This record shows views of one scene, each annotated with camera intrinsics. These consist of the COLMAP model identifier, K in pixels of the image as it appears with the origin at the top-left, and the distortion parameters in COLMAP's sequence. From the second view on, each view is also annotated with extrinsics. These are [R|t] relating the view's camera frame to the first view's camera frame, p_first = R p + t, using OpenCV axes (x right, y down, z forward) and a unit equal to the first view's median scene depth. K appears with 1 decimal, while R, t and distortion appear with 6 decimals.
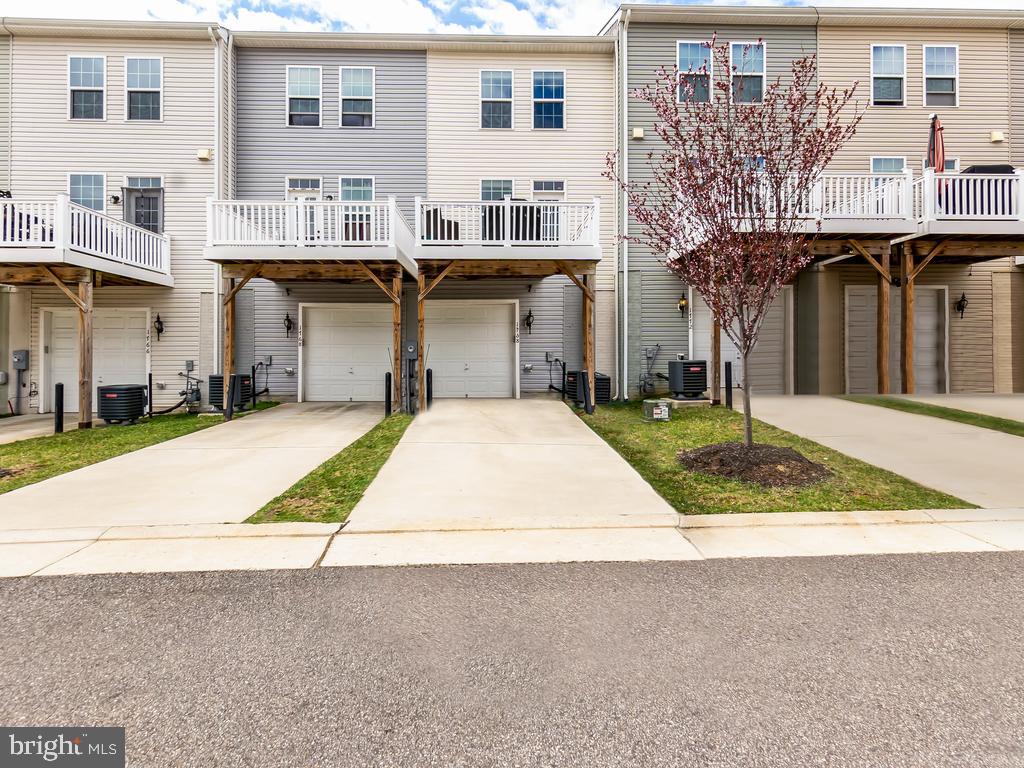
lens RADIAL K [[508.6, 0, 512.1], [0, 508.6, 356.5], [0, 0, 1]] dist [0.006276, 0.000785]
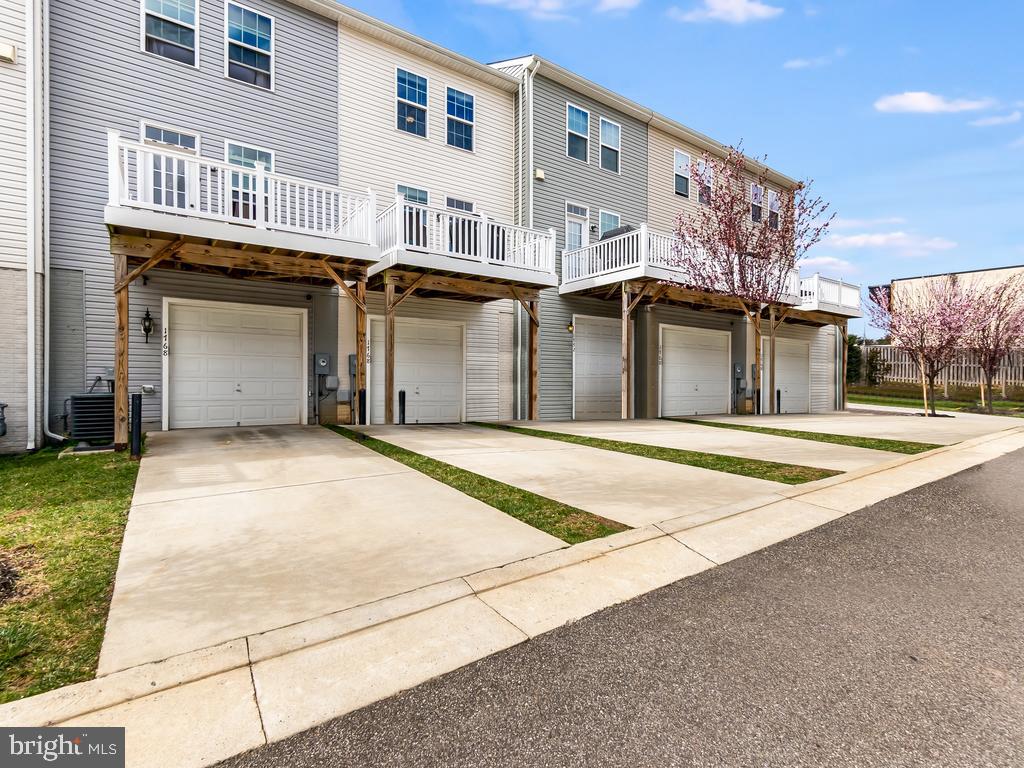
lens RADIAL K [[499.9, 0, 512.0], [0, 499.9, 384.0], [0, 0, 1]] dist [0.000306, -0.000326]
pose [[0.829674, -0.002914, 0.558240, -0.406274], [-0.006766, 0.999860, 0.015274, 0.006836], [-0.558207, -0.016450, 0.829539, 0.110429]]
